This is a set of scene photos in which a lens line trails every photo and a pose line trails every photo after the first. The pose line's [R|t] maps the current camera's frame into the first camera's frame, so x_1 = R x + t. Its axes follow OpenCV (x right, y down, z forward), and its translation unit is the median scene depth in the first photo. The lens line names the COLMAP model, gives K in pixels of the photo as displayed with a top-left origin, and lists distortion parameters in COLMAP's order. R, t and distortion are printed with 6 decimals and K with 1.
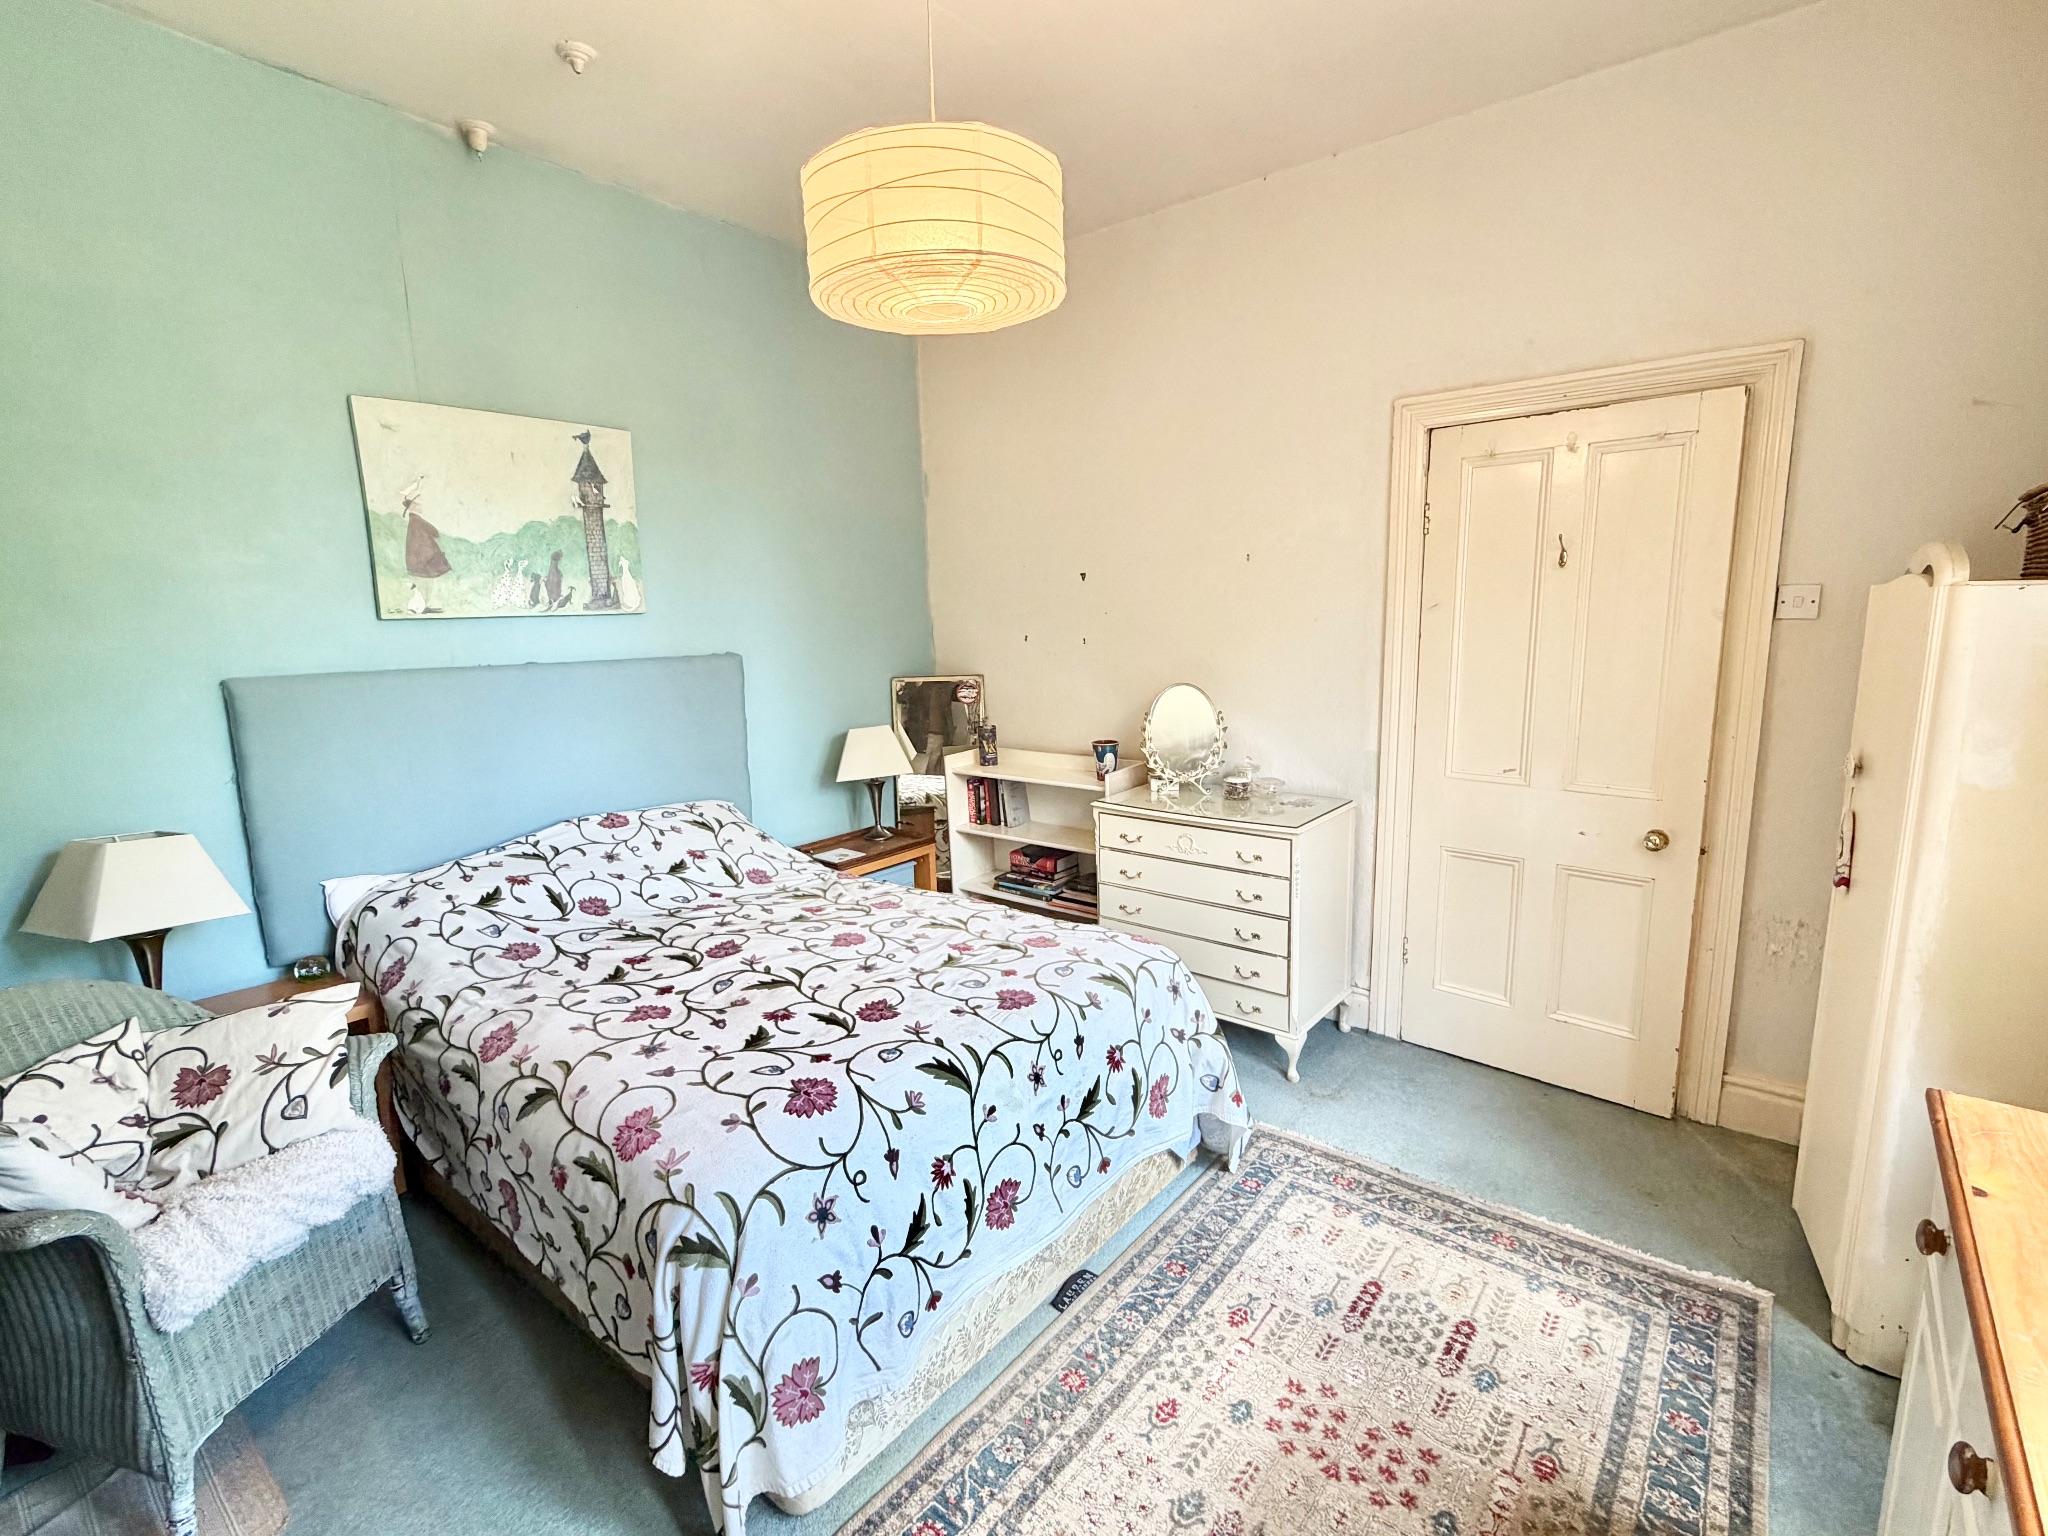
lens RADIAL K [[952.1, 0, 1021.0], [0, 952.1, 768.1], [0, 0, 1]] dist [0.005416, 0.000277]
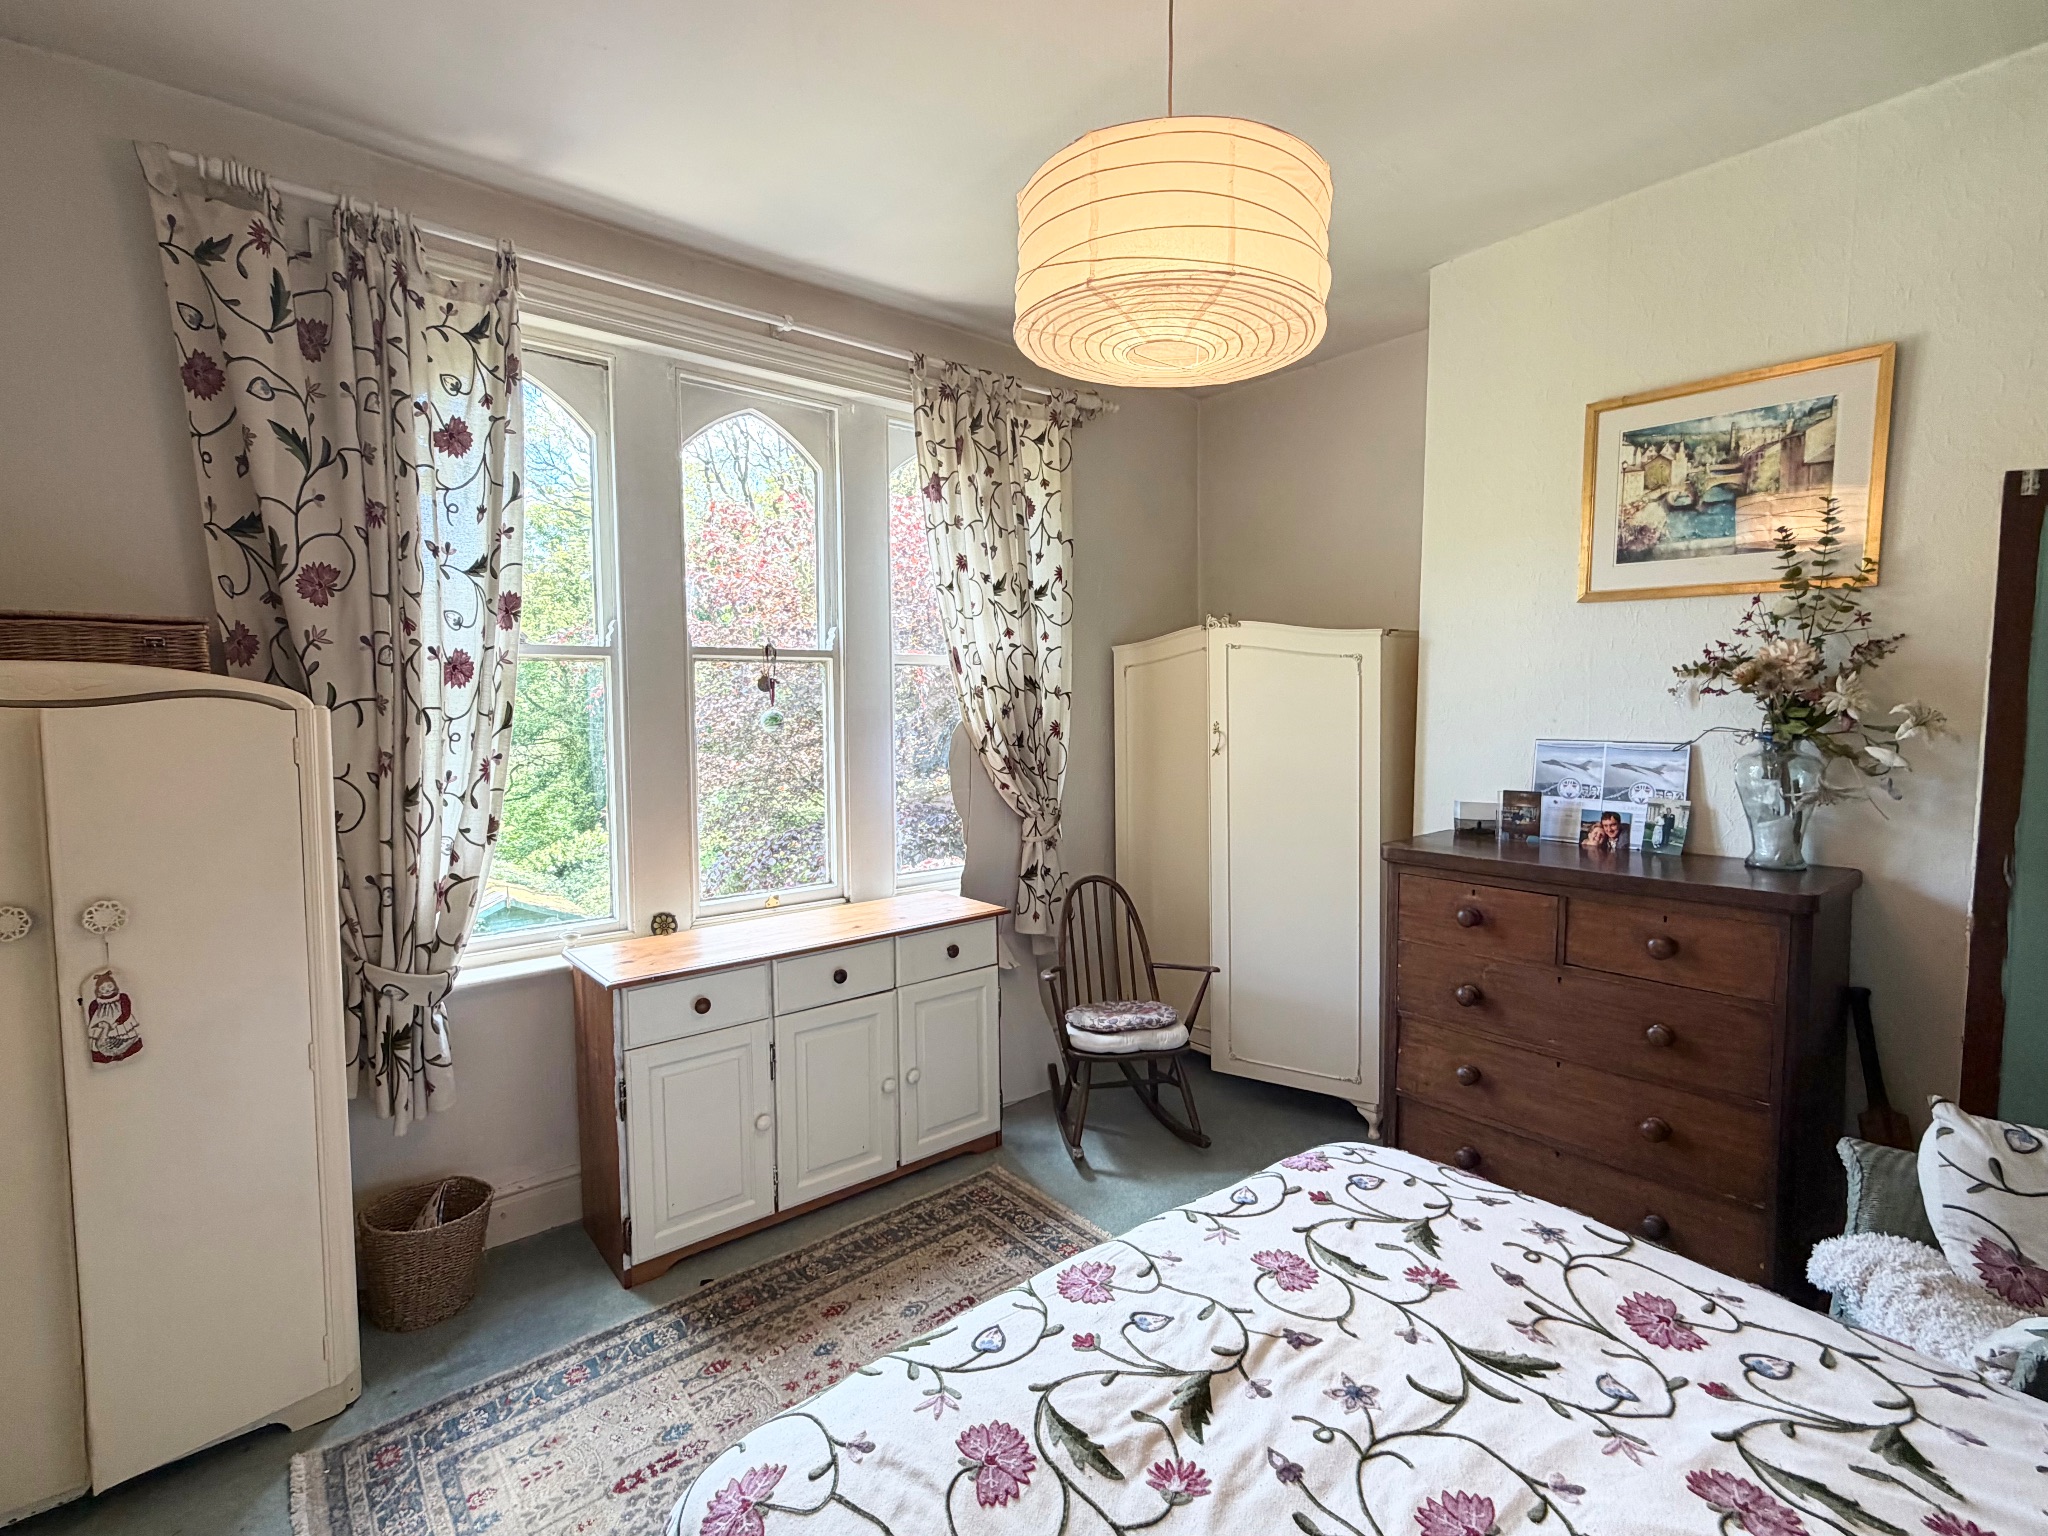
lens RADIAL K [[952.1, 0, 1025.0], [0, 952.1, 766.9], [0, 0, 1]] dist [0.005416, 0.000277]
pose [[-0.982168, 0.011700, 0.187643, -0.096811], [0.055988, 0.970981, 0.232511, -0.282512], [-0.179477, 0.238871, -0.954321, 1.619241]]
